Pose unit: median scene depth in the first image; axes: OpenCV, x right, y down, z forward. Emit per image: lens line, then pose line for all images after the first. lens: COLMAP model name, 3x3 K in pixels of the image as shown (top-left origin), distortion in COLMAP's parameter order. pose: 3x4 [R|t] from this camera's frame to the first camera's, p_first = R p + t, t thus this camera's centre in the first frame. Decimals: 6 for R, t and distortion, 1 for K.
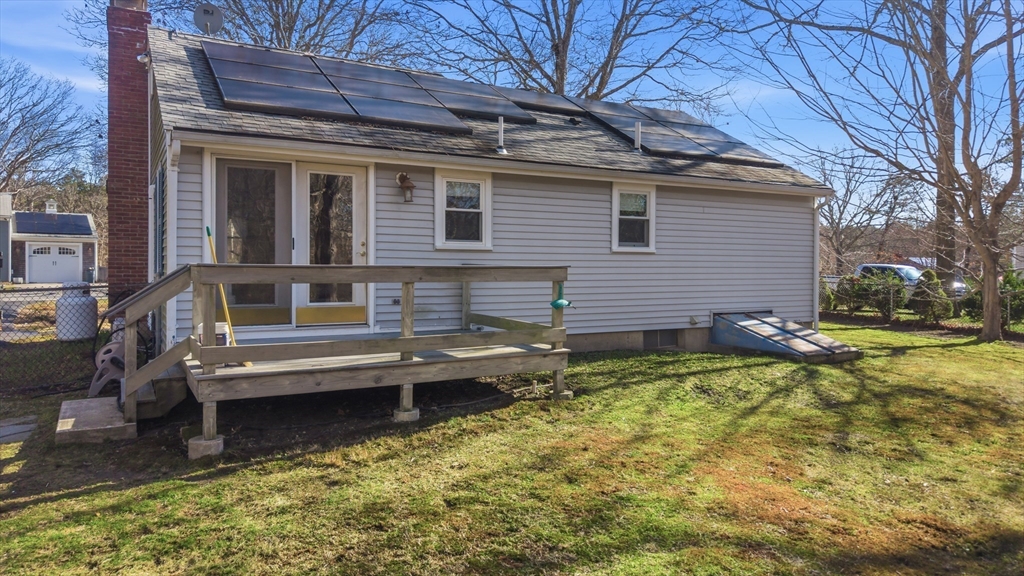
lens RADIAL K [[750.0, 0, 491.5], [0, 750.0, 284.4], [0, 0, 1]] dist [0.039433, -0.004125]
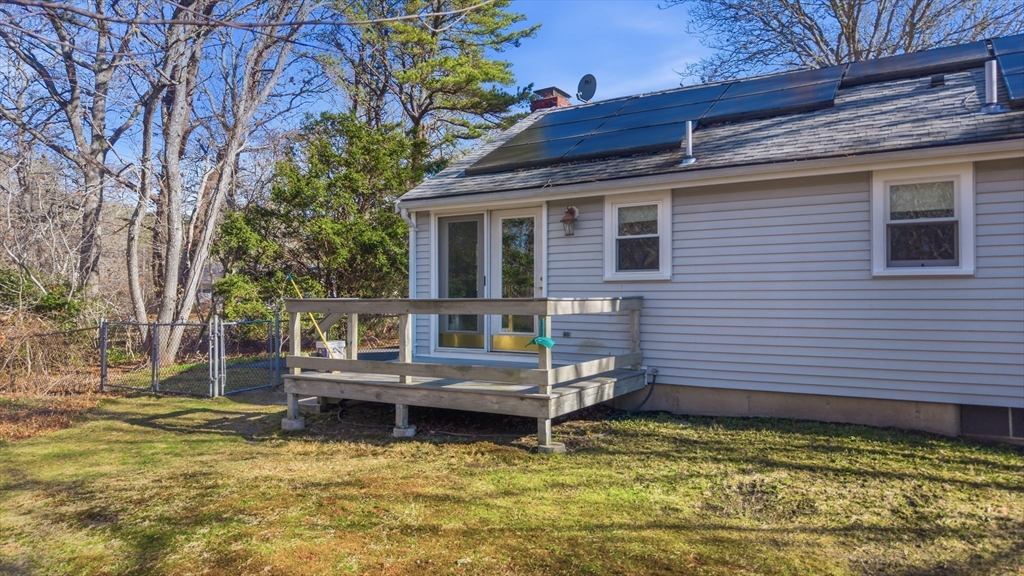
lens RADIAL K [[750.0, 0, 492.6], [0, 750.0, 275.5], [0, 0, 1]] dist [0.039433, -0.004125]
pose [[0.399022, -0.032817, -0.916354, 0.734610], [-0.016596, 0.998937, -0.043001, -0.011103], [0.916791, 0.032366, 0.398053, 0.495314]]
